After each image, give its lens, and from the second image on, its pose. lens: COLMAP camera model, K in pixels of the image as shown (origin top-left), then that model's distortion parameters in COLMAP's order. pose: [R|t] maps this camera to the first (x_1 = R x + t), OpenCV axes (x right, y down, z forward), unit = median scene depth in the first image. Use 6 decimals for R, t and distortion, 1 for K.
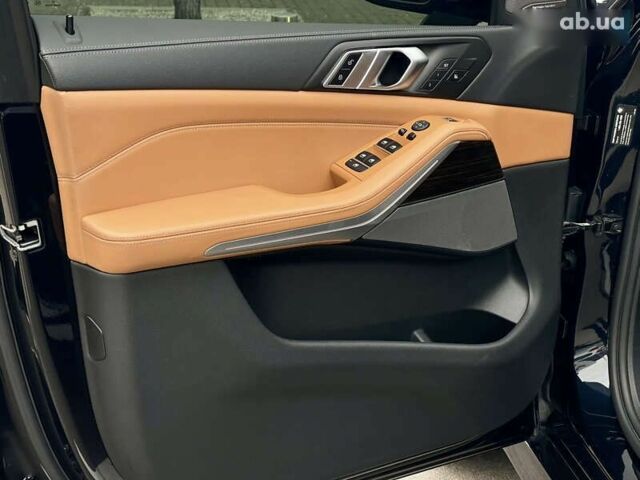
lens RADIAL K [[1205.5, 0, 320.0], [0, 1205.5, 240.0], [0, 0, 1]] dist [0.248256, 0.167714]
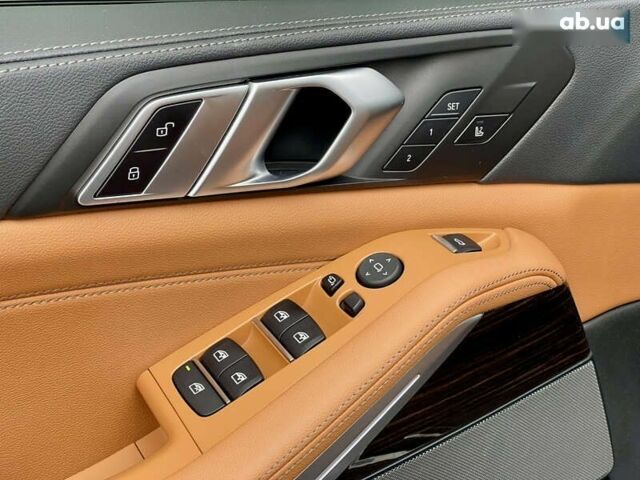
lens RADIAL K [[1205.5, 0, 320.0], [0, 1205.5, 240.0], [0, 0, 1]] dist [0.248256, 0.167714]
pose [[0.999303, 0.026077, -0.026699, 0.075178], [-0.022399, 0.991280, 0.129853, -0.154182], [0.029853, -0.129164, 0.991174, 0.633257]]
